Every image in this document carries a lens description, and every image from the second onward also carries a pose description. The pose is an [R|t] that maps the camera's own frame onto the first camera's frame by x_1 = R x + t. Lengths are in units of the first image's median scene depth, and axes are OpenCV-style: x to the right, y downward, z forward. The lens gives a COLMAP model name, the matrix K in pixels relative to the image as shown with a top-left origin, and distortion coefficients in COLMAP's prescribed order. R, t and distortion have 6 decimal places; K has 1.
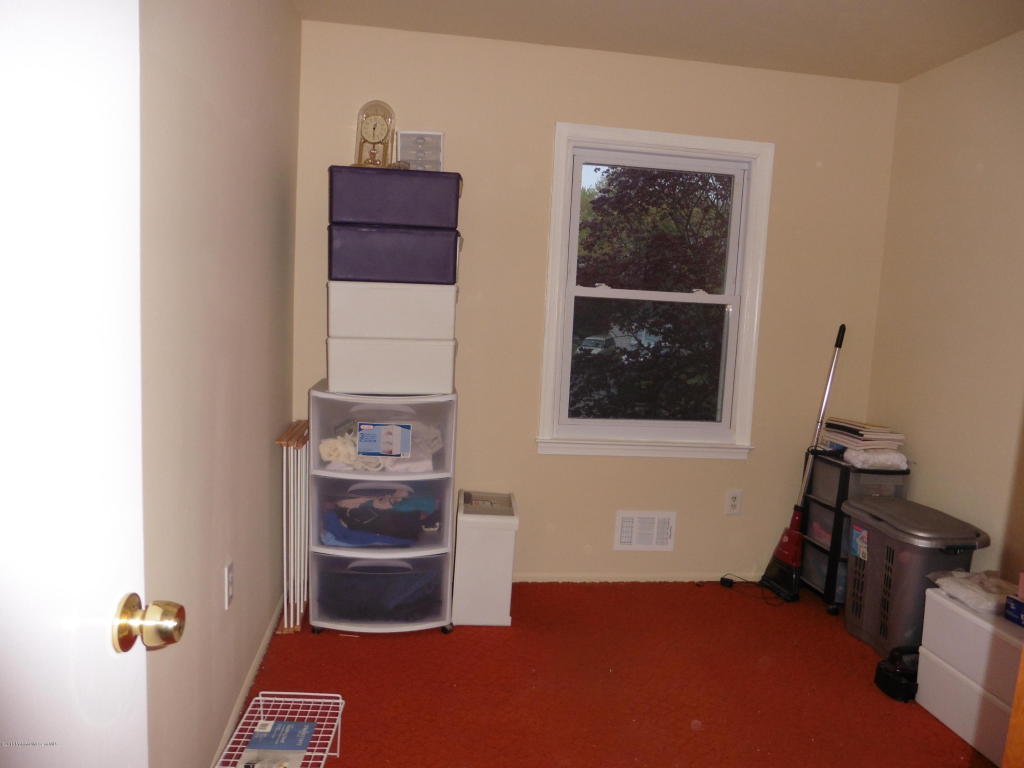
lens RADIAL K [[746.6, 0, 512.0], [0, 746.6, 384.0], [0, 0, 1]] dist [-0.069649, 0.047997]
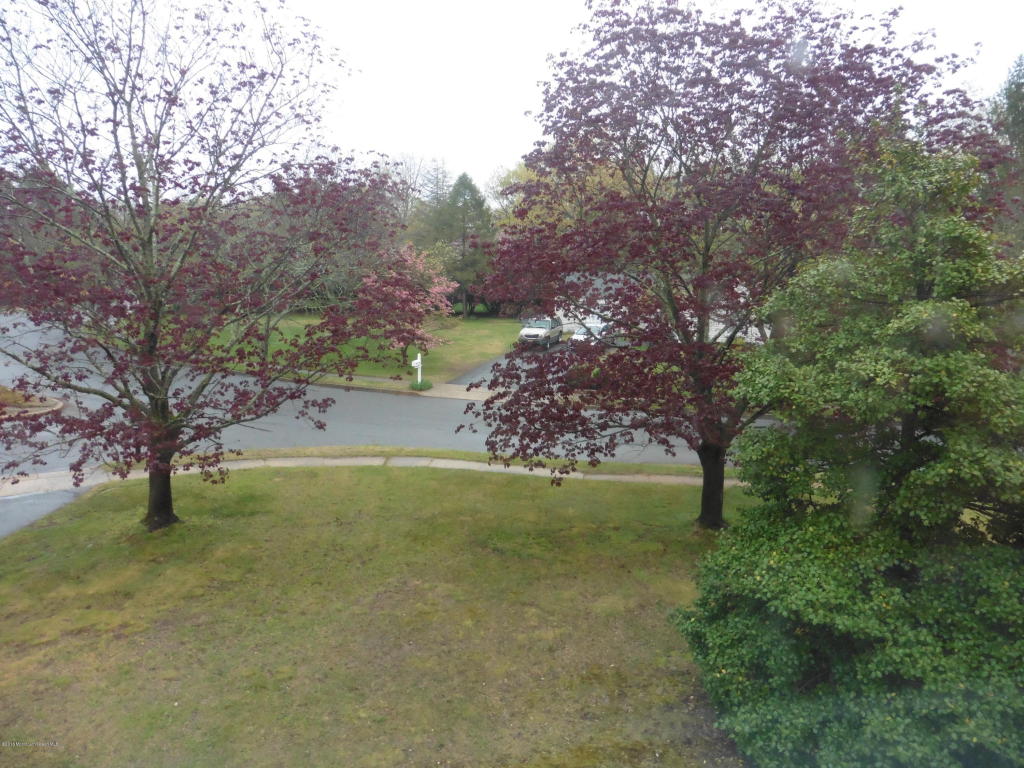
lens RADIAL K [[746.6, 0, 512.0], [0, 746.6, 384.0], [0, 0, 1]] dist [-0.069649, 0.047997]
pose [[0.997110, -0.038268, 0.065622, 0.032110], [0.036441, 0.998920, 0.028826, -0.024828], [-0.066655, -0.026351, 0.997428, 0.193818]]
